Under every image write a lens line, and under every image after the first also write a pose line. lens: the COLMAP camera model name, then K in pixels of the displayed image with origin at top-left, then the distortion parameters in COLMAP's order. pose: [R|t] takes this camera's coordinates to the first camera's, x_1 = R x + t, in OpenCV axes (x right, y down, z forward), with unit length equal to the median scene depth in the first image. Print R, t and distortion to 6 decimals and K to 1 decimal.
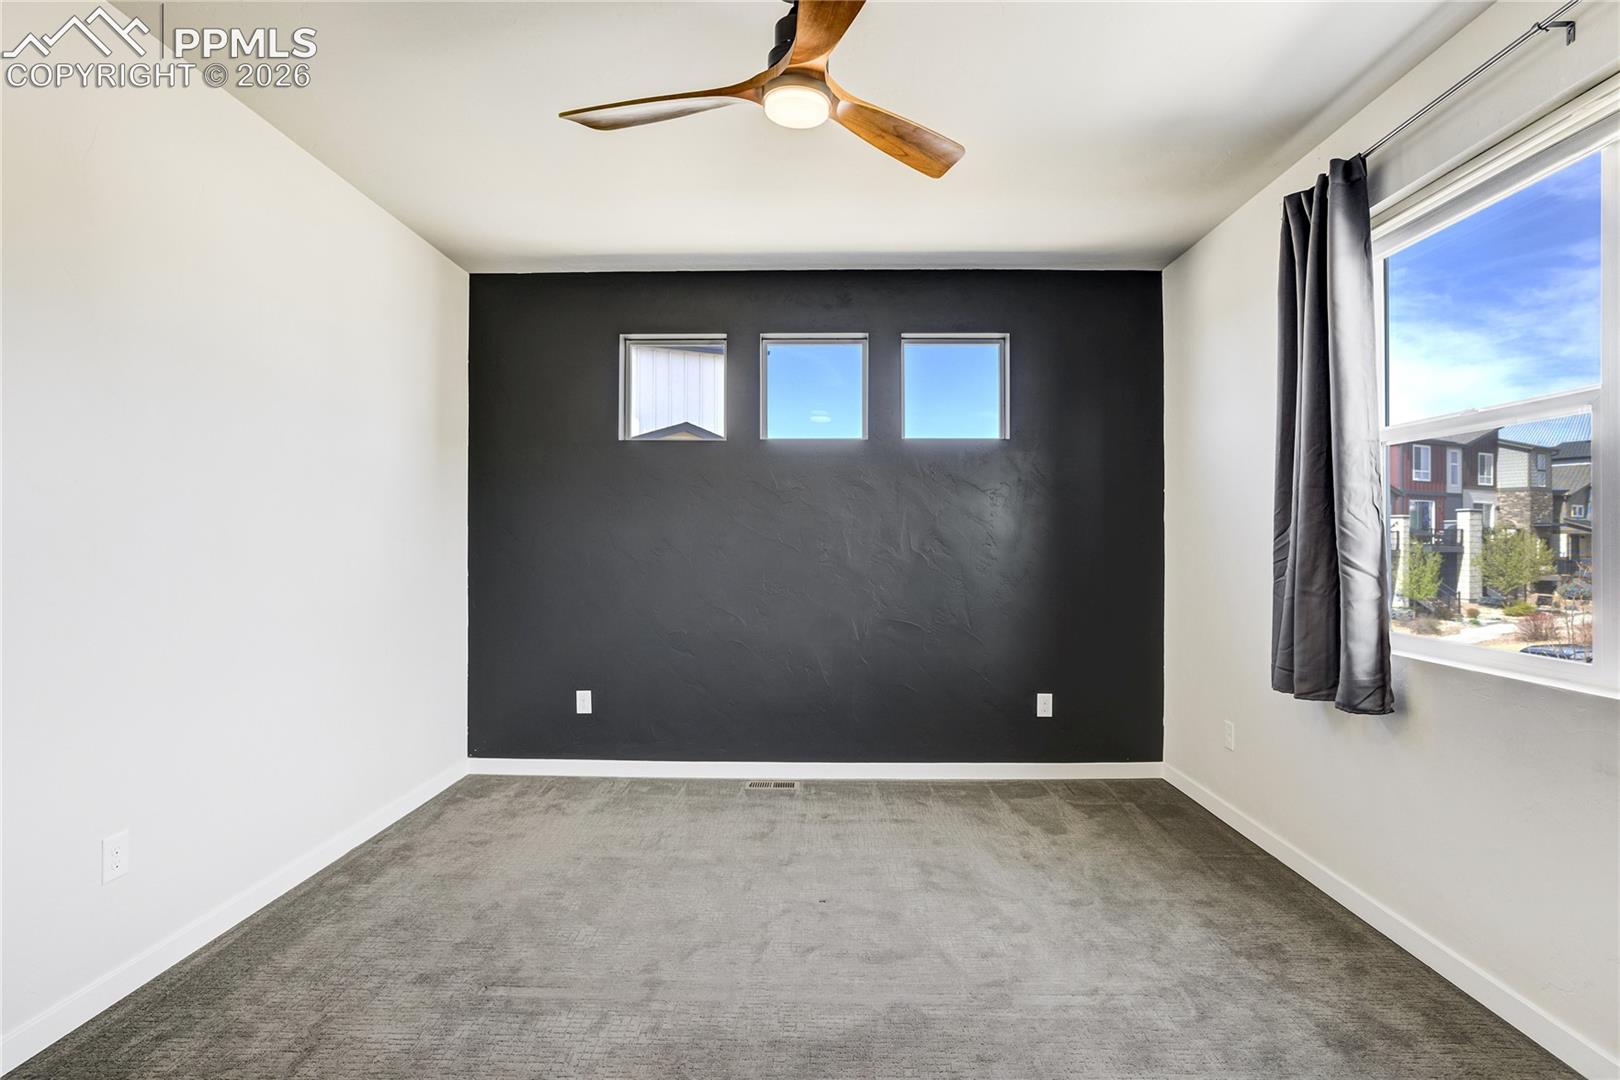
lens RADIAL K [[804.2, 0, 803.4], [0, 804.2, 540.1], [0, 0, 1]] dist [-0.054473, 0.036455]
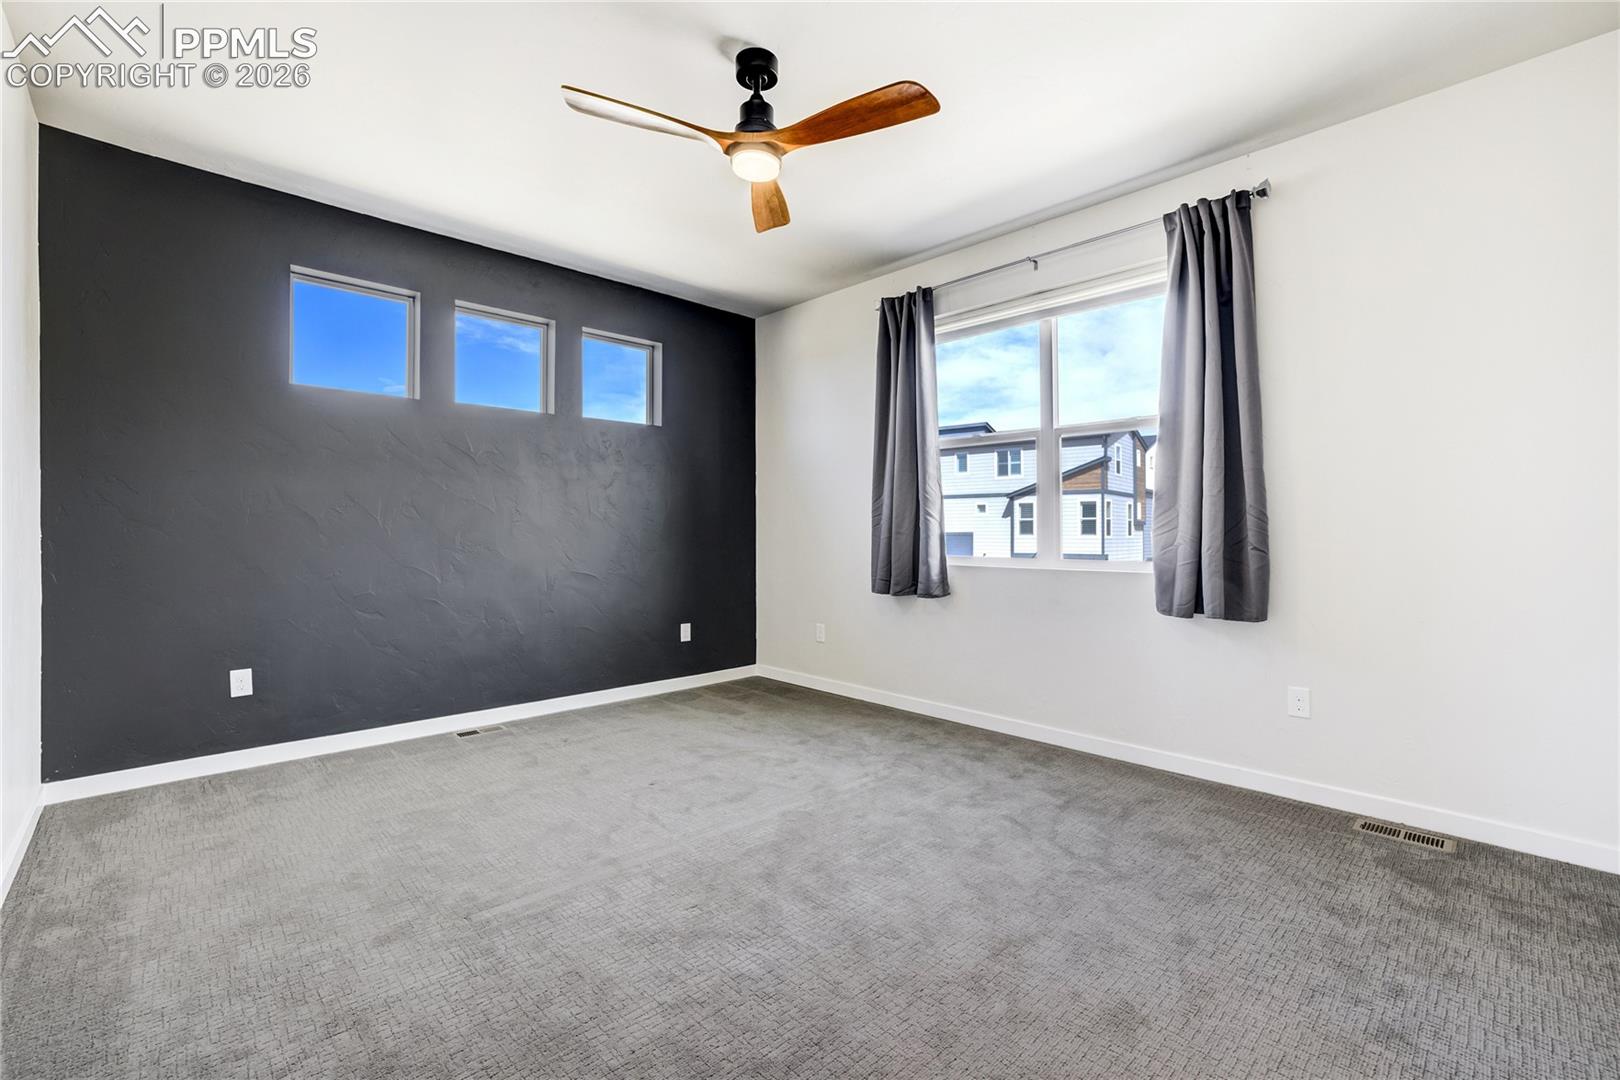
lens RADIAL K [[715.9, 0, 802.0], [0, 715.9, 529.3], [0, 0, 1]] dist [-0.035241, 0.021238]
pose [[0.710879, -0.000040, 0.703314, -0.527807], [0.000917, 0.999999, -0.000870, 0.052495], [-0.703314, 0.001263, 0.710878, 0.042848]]
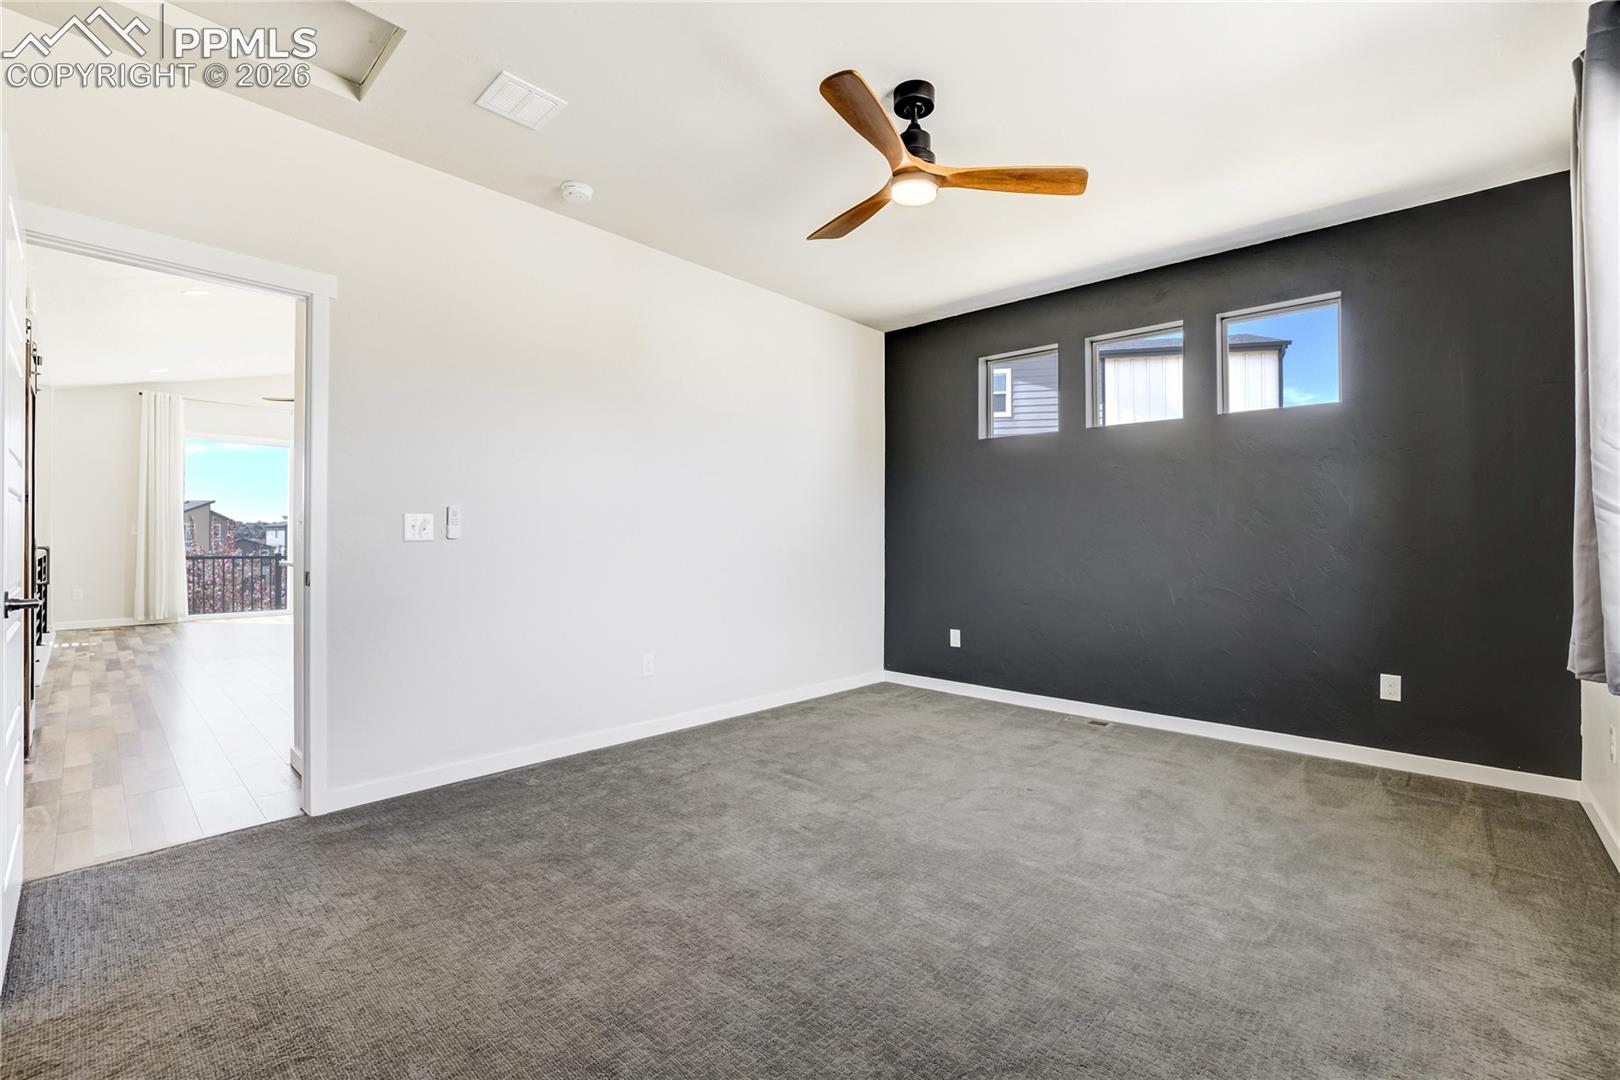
lens RADIAL K [[697.5, 0, 812.7], [0, 697.5, 540.9], [0, 0, 1]] dist [-0.040056, 0.018163]
pose [[0.750137, 0.005286, -0.661262, 0.436280], [-0.005708, 0.999983, 0.001518, 0.055348], [0.661258, 0.002636, 0.750154, -0.039478]]
